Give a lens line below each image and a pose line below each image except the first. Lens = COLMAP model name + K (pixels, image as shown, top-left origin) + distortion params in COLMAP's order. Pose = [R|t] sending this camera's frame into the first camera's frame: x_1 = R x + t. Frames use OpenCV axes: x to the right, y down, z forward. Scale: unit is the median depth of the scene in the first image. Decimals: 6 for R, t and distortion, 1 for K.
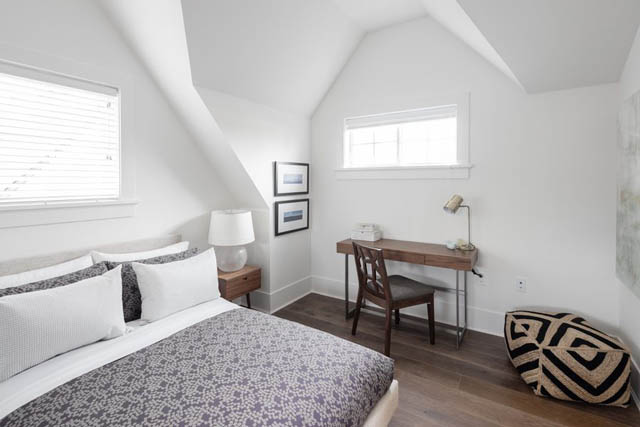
lens RADIAL K [[317.0, 0, 324.1], [0, 317.0, 181.0], [0, 0, 1]] dist [-0.002426, -0.003236]
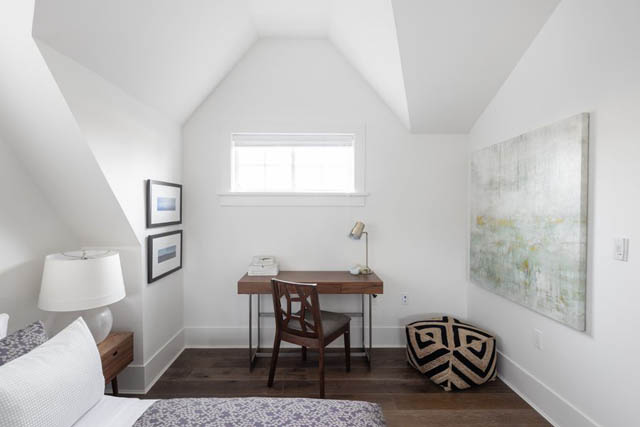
lens RADIAL K [[317.0, 0, 322.1], [0, 317.0, 212.1], [0, 0, 1]] dist [-0.002426, -0.003236]
pose [[0.827093, -0.001496, 0.562063, -0.265935], [-0.007273, 0.999884, 0.013365, -0.000963], [-0.562018, -0.015142, 0.826987, 0.212357]]
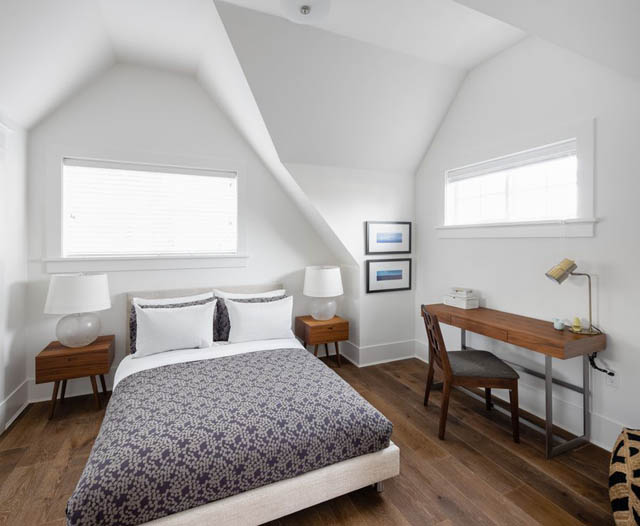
lens RADIAL K [[330.6, 0, 319.3], [0, 330.6, 236.1], [0, 0, 1]] dist [-0.003938, -0.003631]
pose [[0.830108, -0.006451, -0.557565, 0.369297], [0.000699, 0.999944, -0.010529, -0.001734], [0.557601, 0.008351, 0.830067, 0.017504]]
